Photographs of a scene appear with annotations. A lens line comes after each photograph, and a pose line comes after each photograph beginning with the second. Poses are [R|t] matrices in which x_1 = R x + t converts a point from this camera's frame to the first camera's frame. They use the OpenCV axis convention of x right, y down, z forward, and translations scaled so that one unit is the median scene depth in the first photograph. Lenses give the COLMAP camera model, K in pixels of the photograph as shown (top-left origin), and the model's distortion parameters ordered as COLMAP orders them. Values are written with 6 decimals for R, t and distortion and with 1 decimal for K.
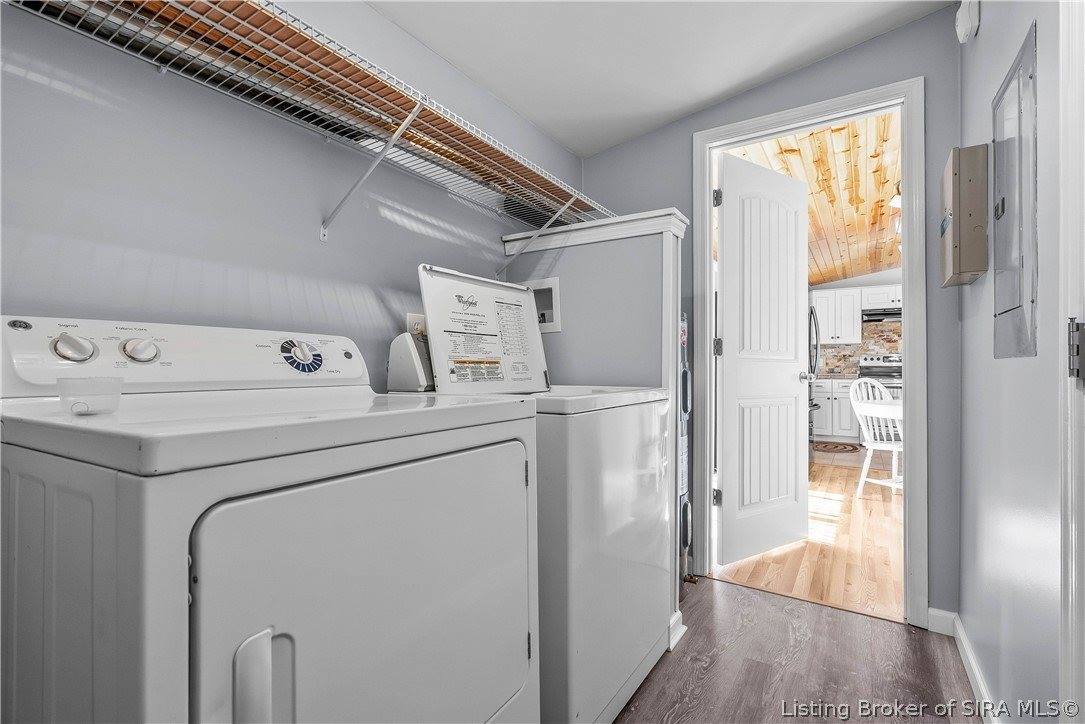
lens RADIAL K [[497.4, 0, 542.5], [0, 497.4, 362.0], [0, 0, 1]] dist [-0.003255, 0.000092]
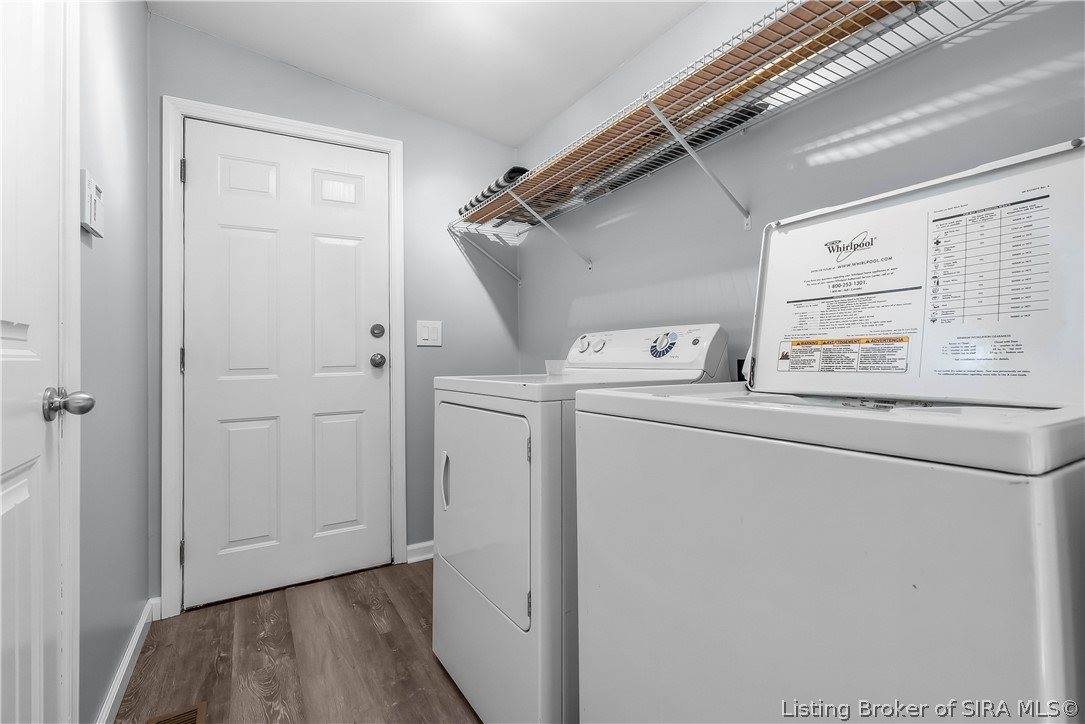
lens RADIAL K [[497.4, 0, 542.5], [0, 497.4, 362.0], [0, 0, 1]] dist [-0.003255, 0.000092]
pose [[-0.437967, 0.011903, -0.898912, 0.600945], [0.023973, 0.999711, 0.001558, 0.016292], [0.898671, -0.020867, -0.438126, 0.941279]]
